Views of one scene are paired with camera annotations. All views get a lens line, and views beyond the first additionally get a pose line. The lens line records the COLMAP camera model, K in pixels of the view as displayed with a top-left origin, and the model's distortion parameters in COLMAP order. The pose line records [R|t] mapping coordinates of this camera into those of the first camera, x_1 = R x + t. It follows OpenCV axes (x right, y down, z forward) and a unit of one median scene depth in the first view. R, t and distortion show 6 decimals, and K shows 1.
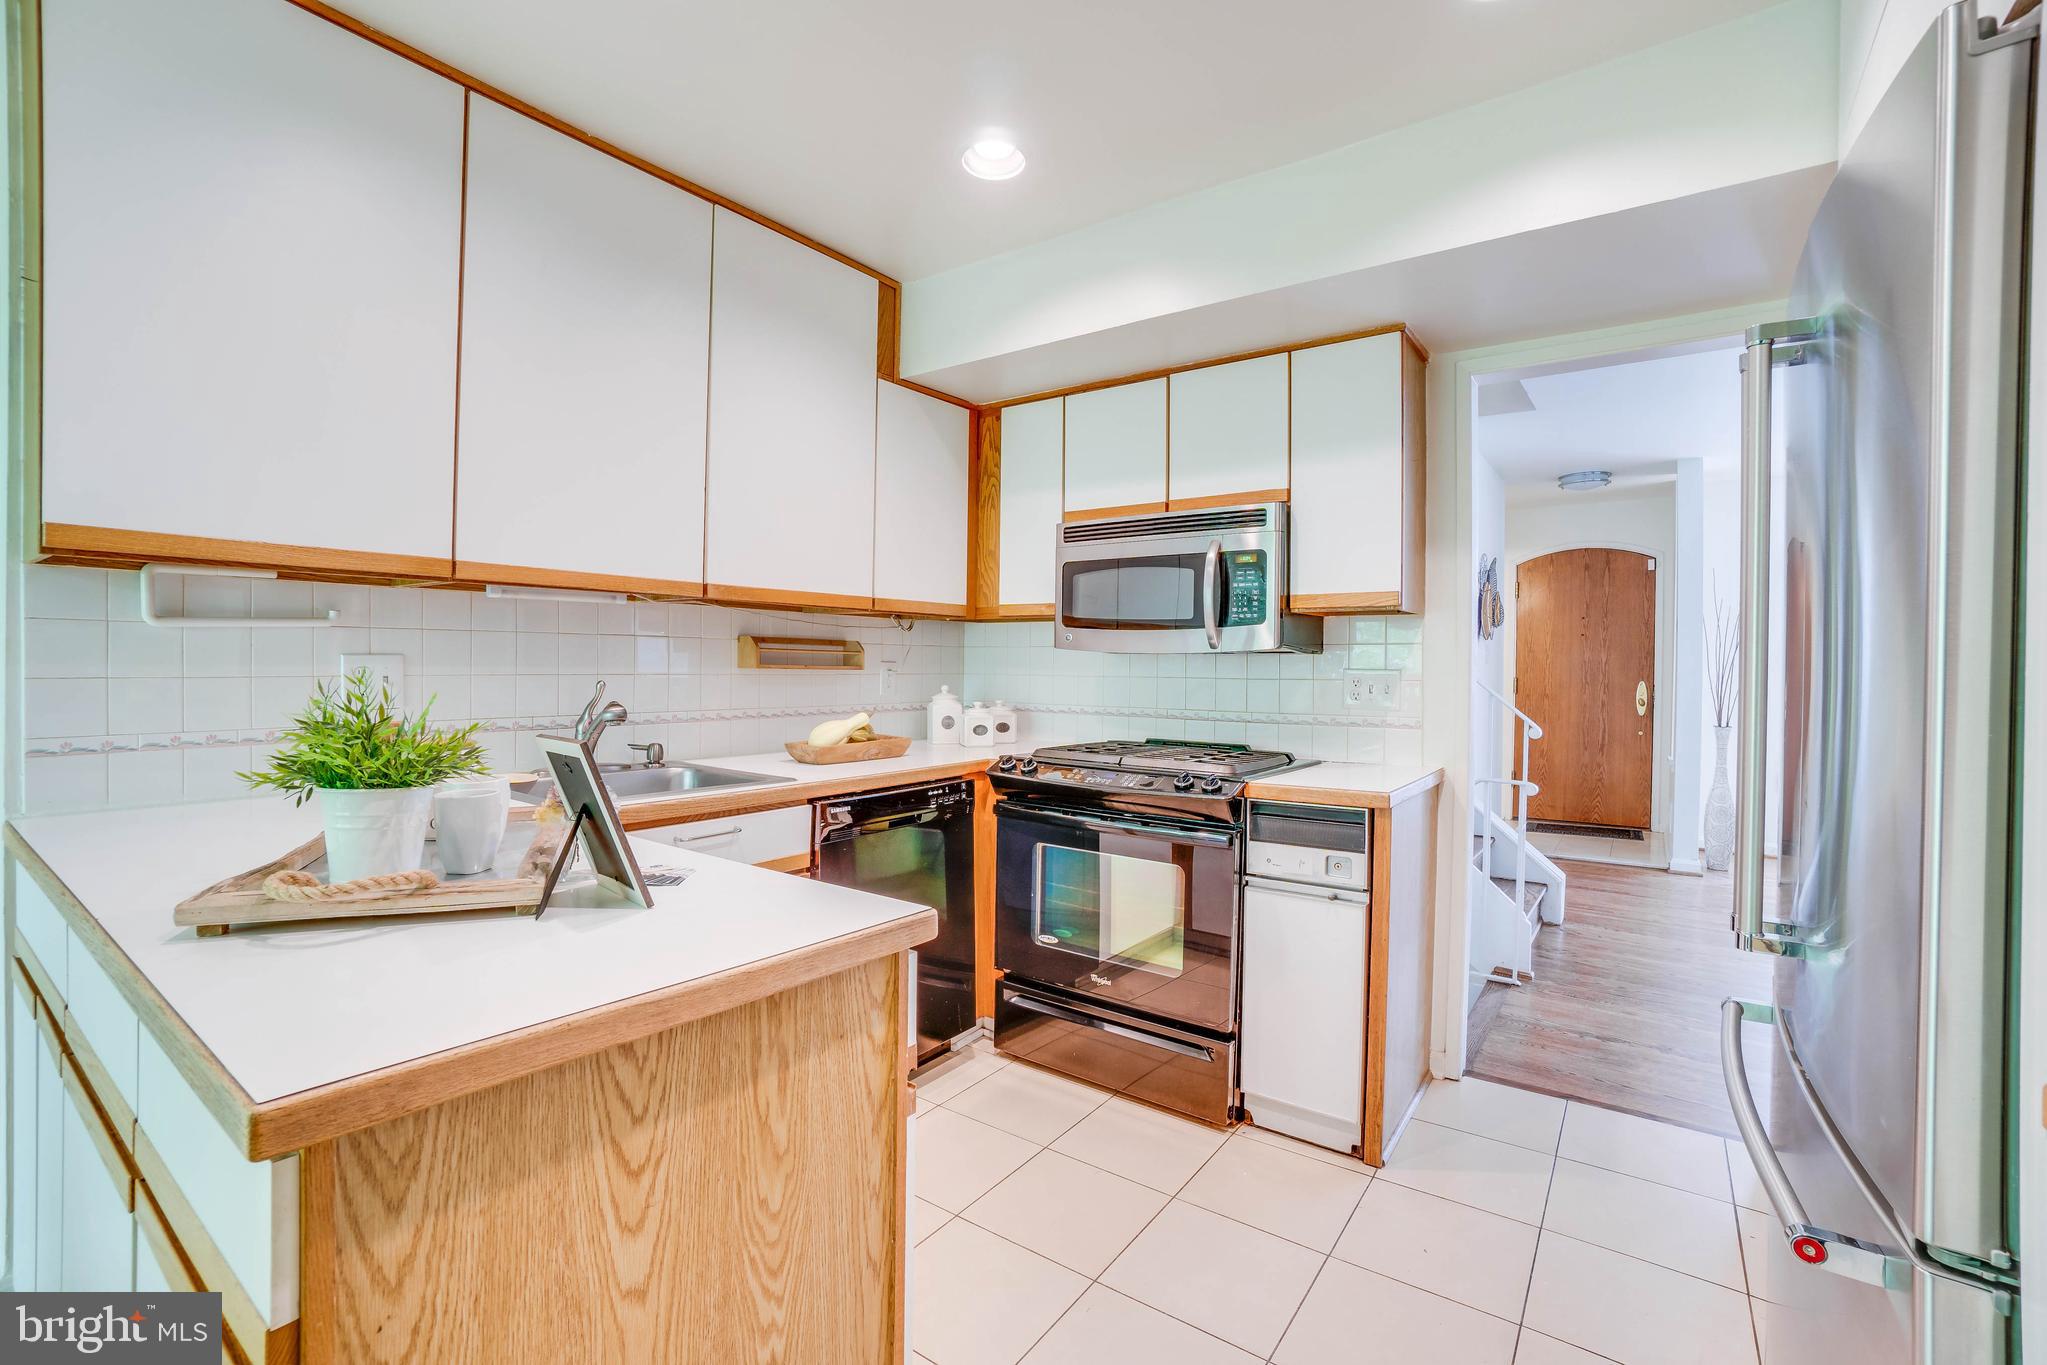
lens RADIAL K [[917.5, 0, 1002.9], [0, 917.5, 674.8], [0, 0, 1]] dist [-0.031670, 0.000474]
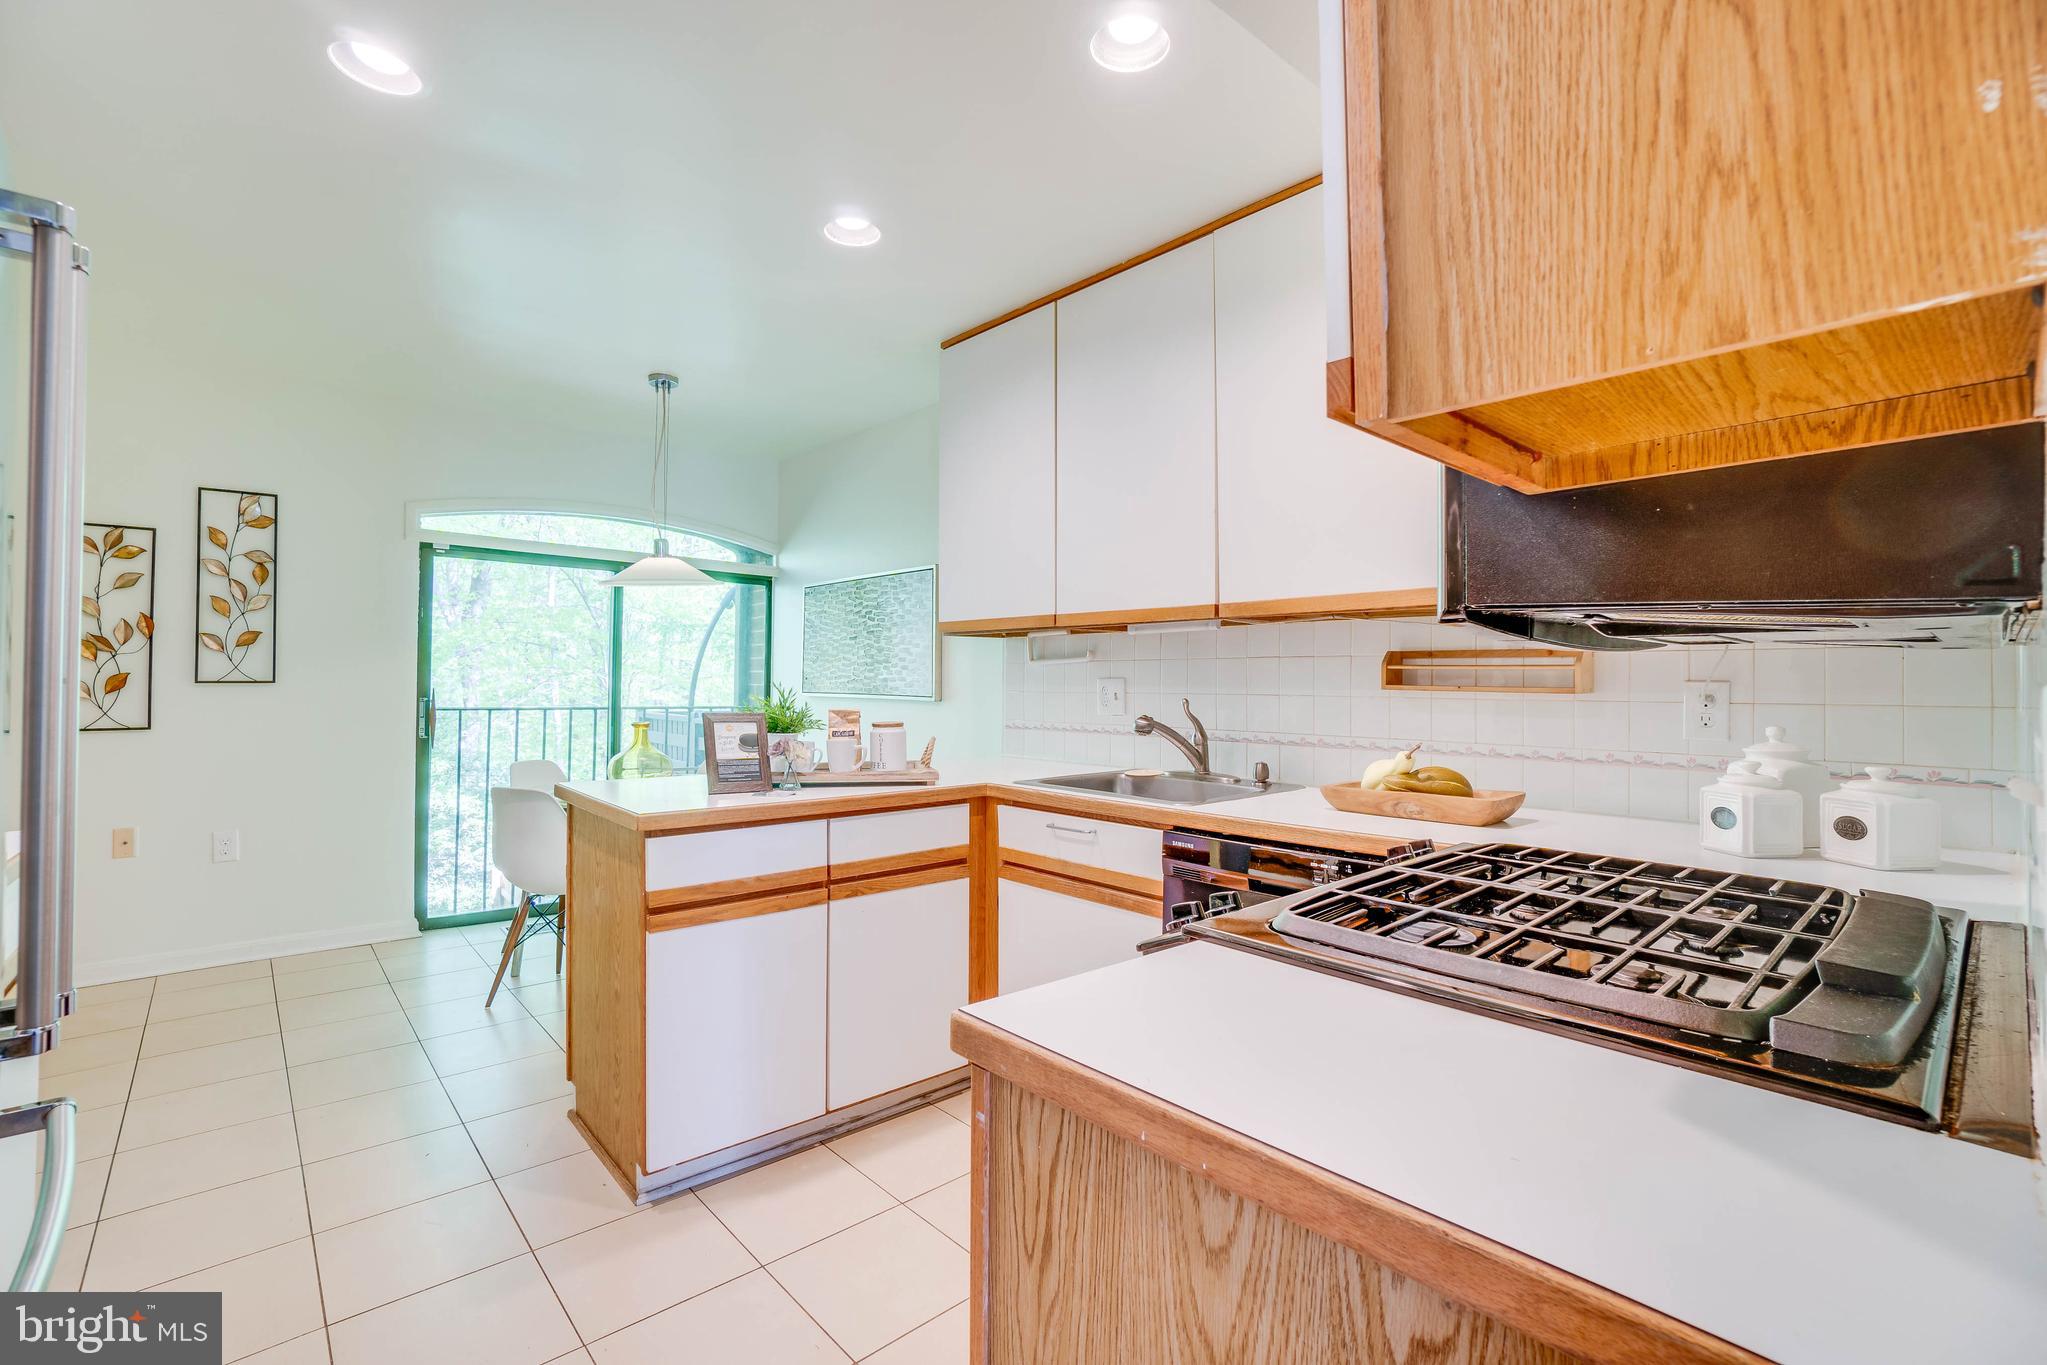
lens RADIAL K [[917.5, 0, 1002.9], [0, 917.5, 674.8], [0, 0, 1]] dist [-0.031670, 0.000474]
pose [[-0.212614, -0.017684, -0.976976, 0.723774], [-0.018191, 0.999735, -0.014138, -0.003012], [0.976967, 0.014766, -0.212879, 0.995622]]
